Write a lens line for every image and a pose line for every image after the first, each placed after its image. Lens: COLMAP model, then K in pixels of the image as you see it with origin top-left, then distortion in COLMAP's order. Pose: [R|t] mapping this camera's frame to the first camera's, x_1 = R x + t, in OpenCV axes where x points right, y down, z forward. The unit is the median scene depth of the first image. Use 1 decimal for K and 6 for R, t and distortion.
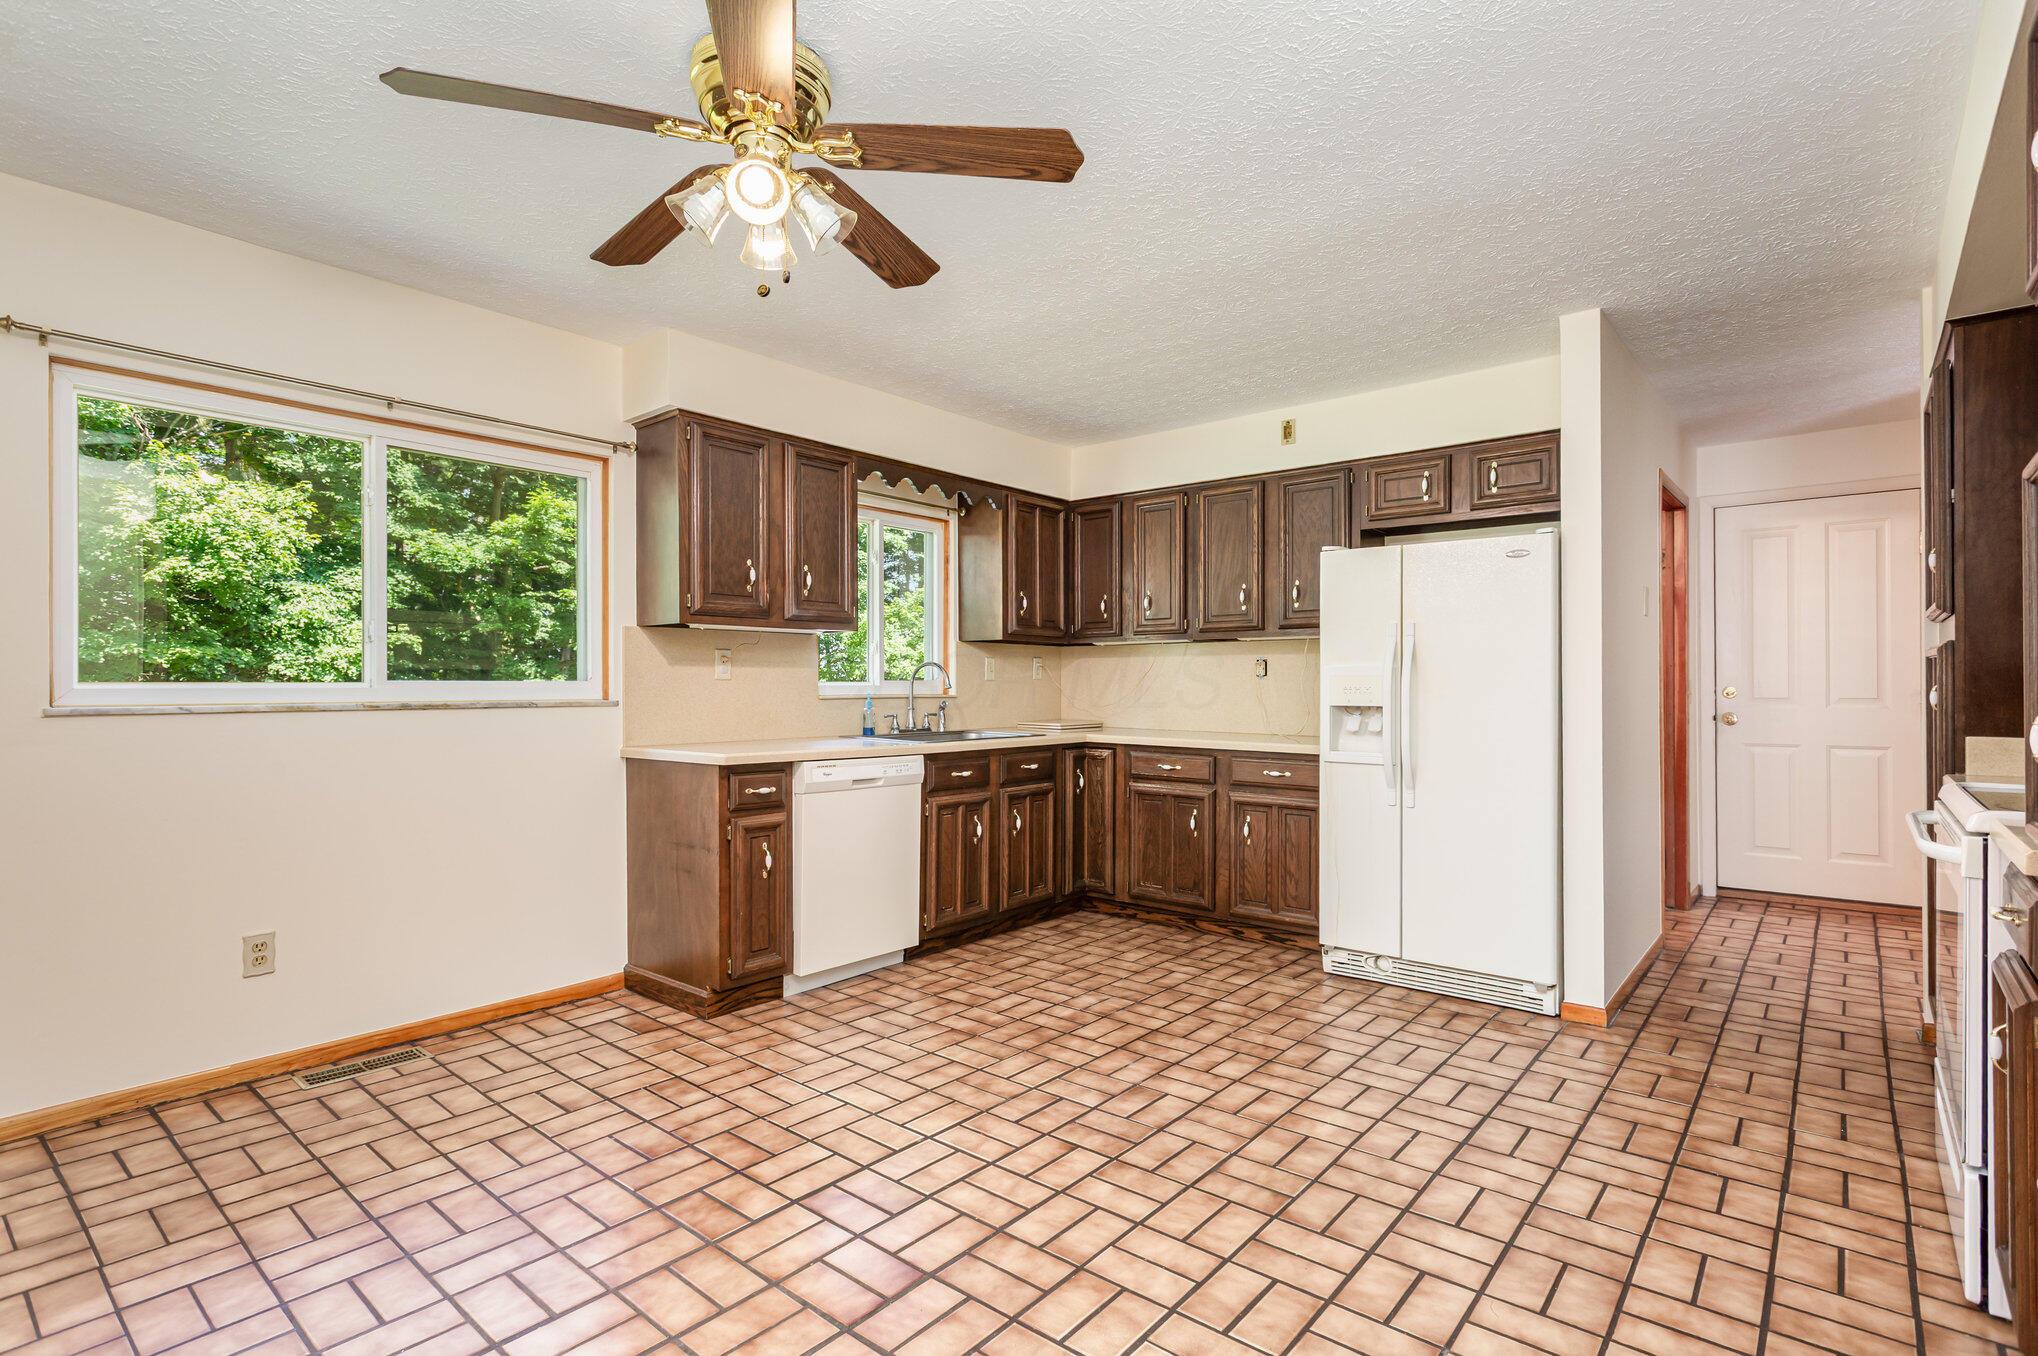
lens RADIAL K [[1001.3, 0, 1022.9], [0, 1001.3, 673.3], [0, 0, 1]] dist [0.003141, 0.001194]
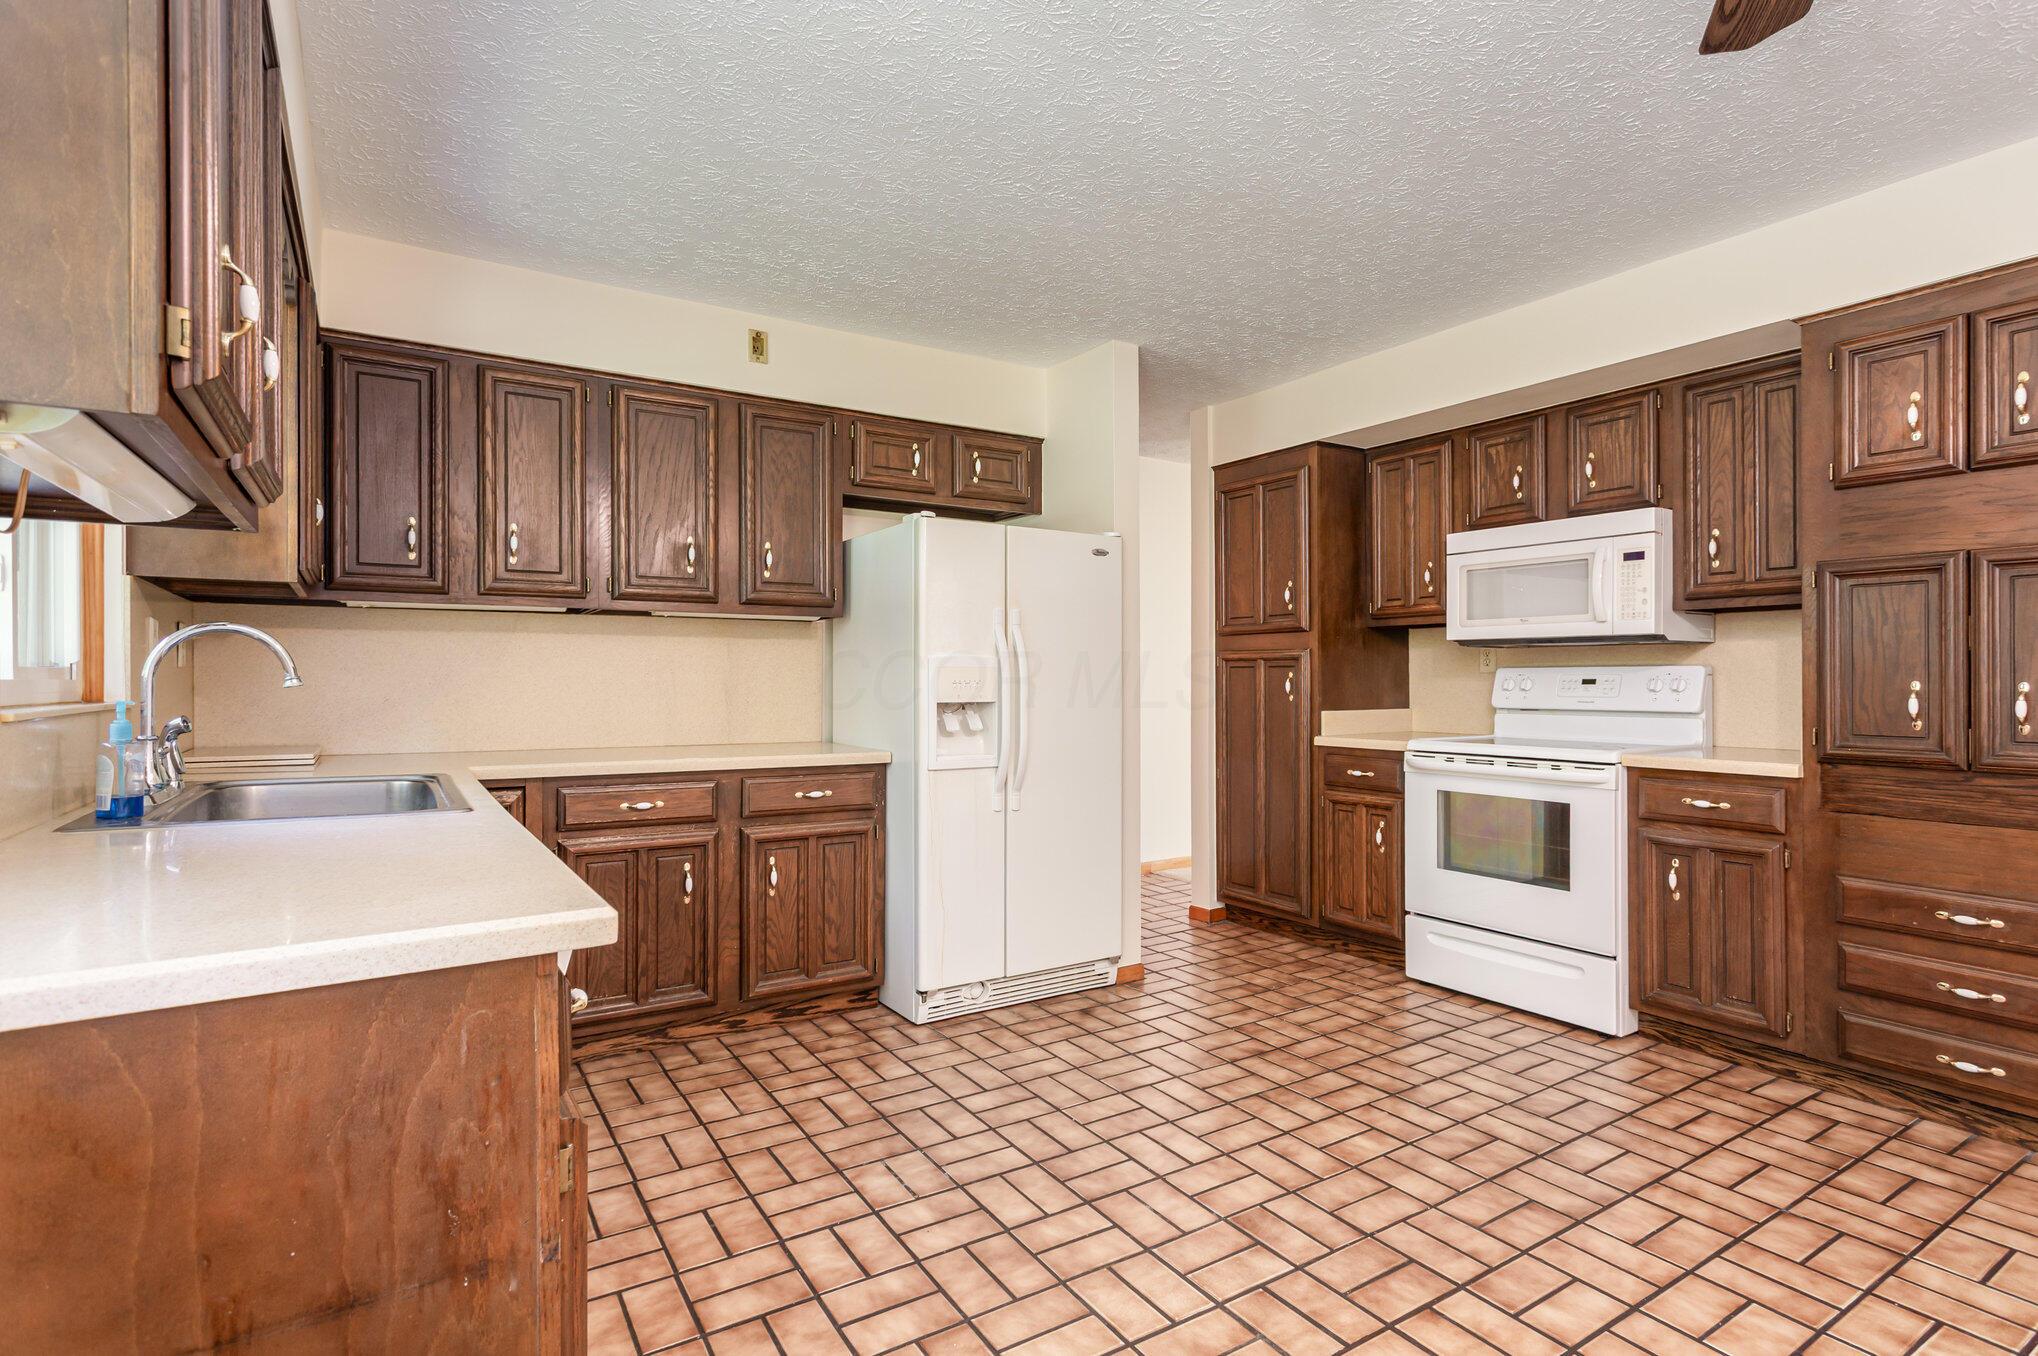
lens RADIAL K [[1001.3, 0, 1022.9], [0, 1001.3, 673.3], [0, 0, 1]] dist [0.003141, 0.001194]
pose [[0.304634, 0.004664, 0.952458, -0.515467], [-0.008979, 0.999958, -0.002025, 0.009695], [-0.952427, -0.007936, 0.304663, 0.745181]]
